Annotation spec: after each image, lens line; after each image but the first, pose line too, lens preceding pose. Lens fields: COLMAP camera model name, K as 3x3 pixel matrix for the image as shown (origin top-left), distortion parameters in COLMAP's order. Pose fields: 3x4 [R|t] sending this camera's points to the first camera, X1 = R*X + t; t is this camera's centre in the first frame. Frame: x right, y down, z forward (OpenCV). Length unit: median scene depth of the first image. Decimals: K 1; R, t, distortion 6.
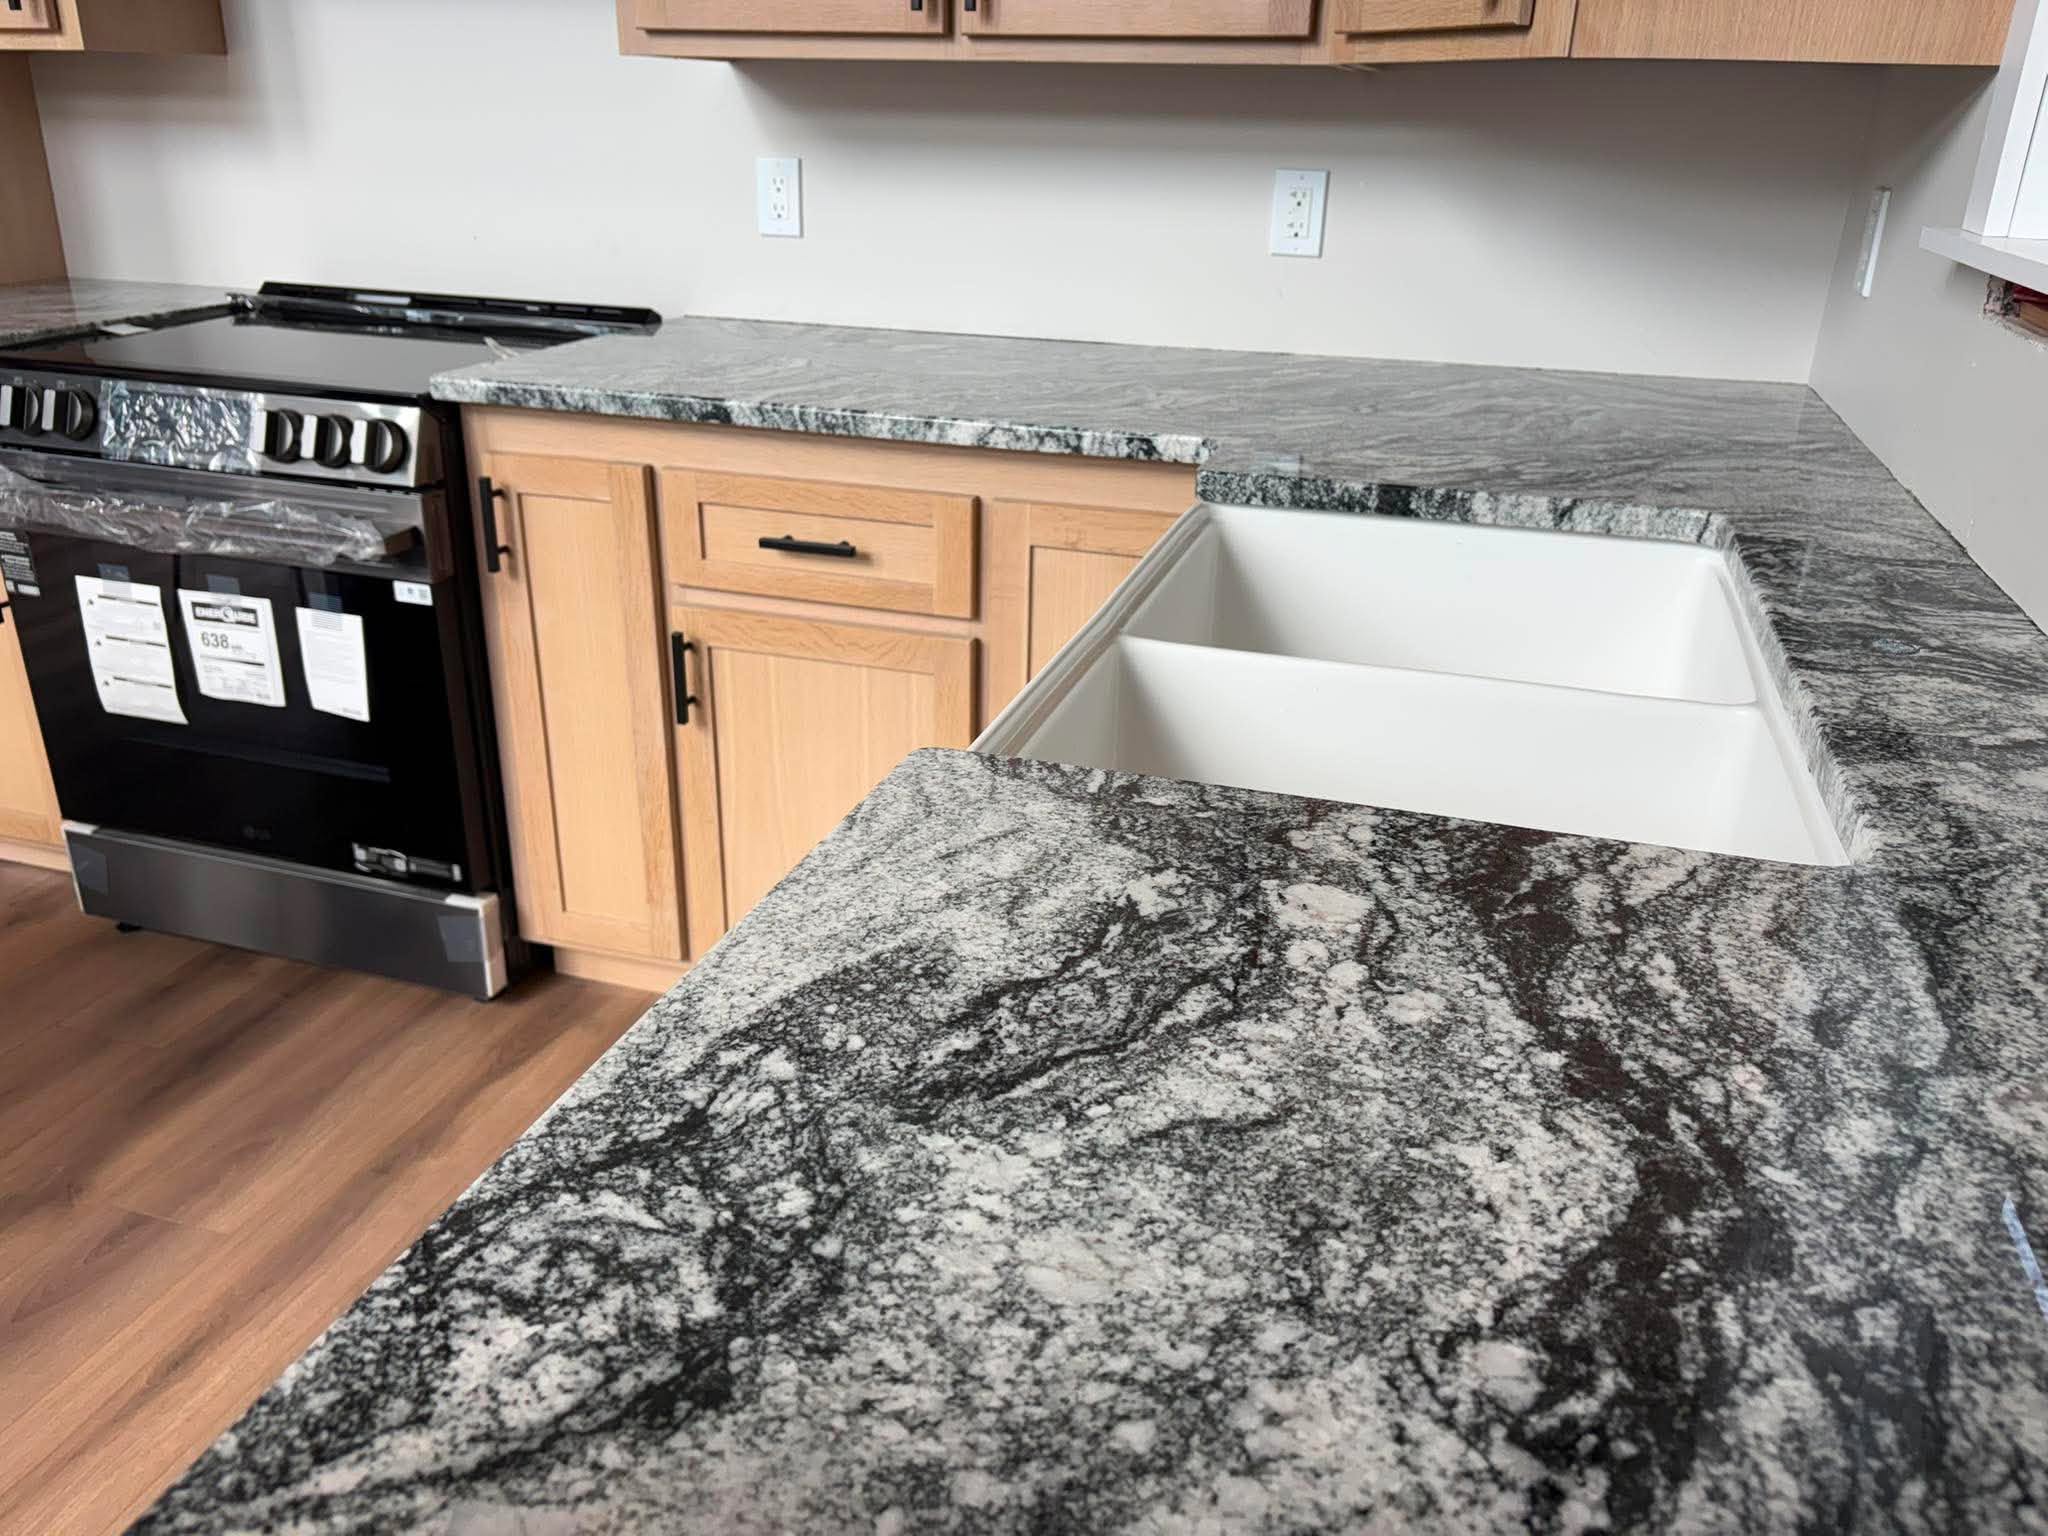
lens RADIAL K [[1550.1, 0, 1015.3], [0, 1550.1, 765.2], [0, 0, 1]] dist [0.038968, -0.050360]
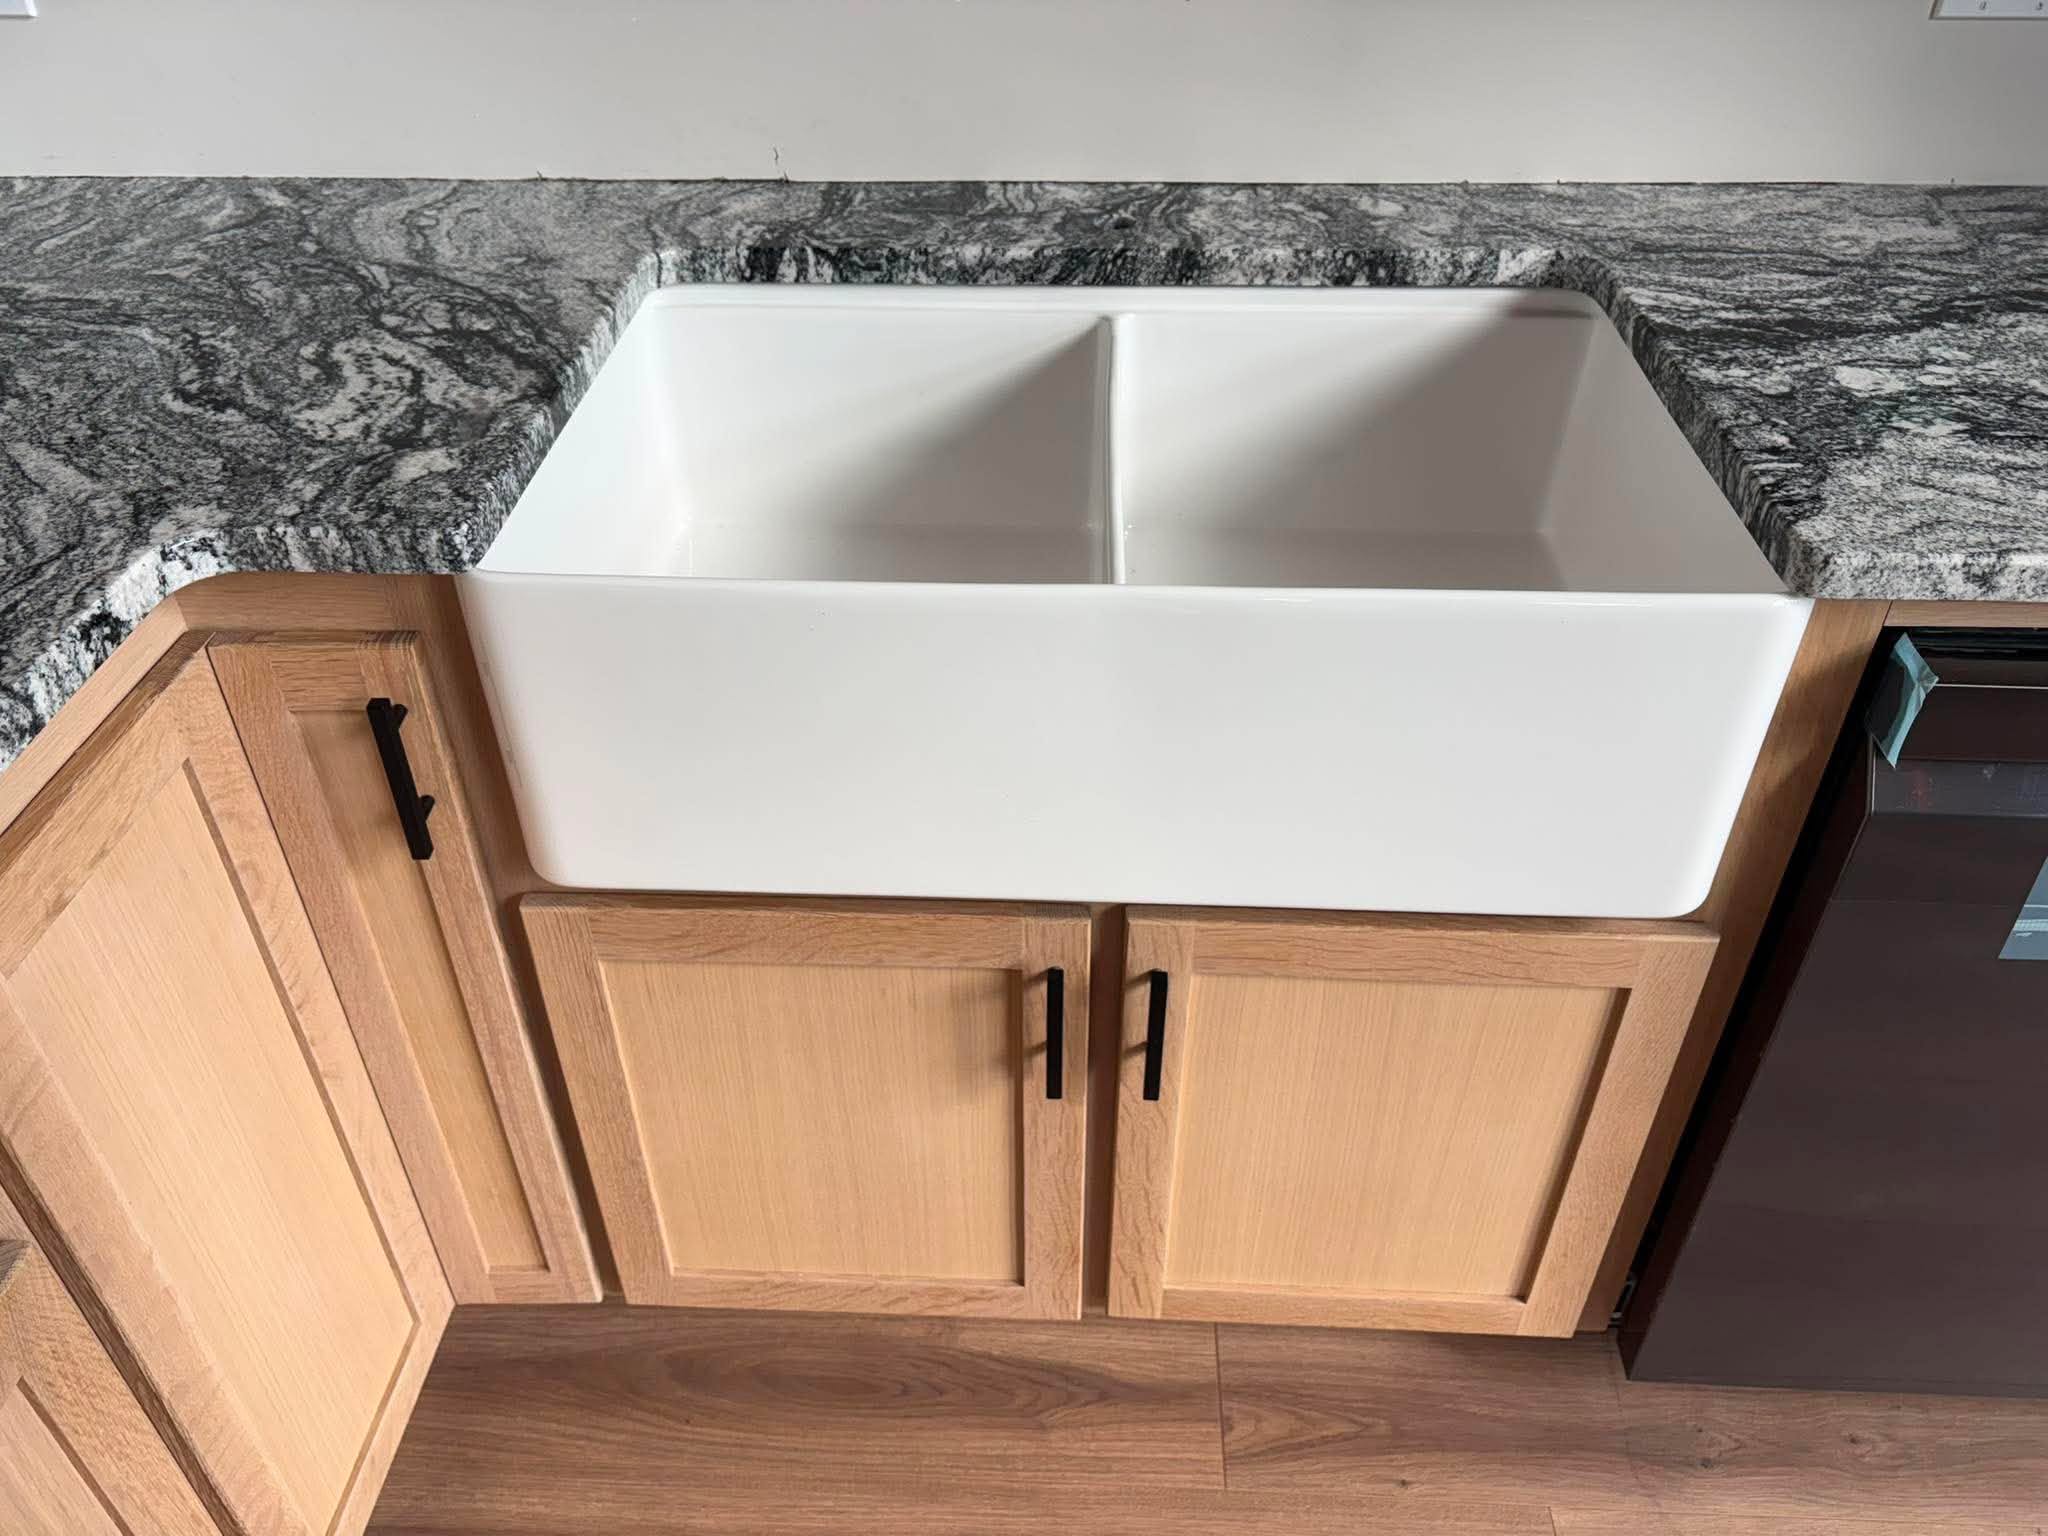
lens RADIAL K [[1565.3, 0, 1001.8], [0, 1565.3, 773.2], [0, 0, 1]] dist [0.035930, -0.038136]
pose [[-0.250062, -0.597730, 0.761701, -1.249691], [0.385245, 0.660318, 0.644645, -1.225729], [-0.888288, 0.454642, 0.065152, 2.317224]]
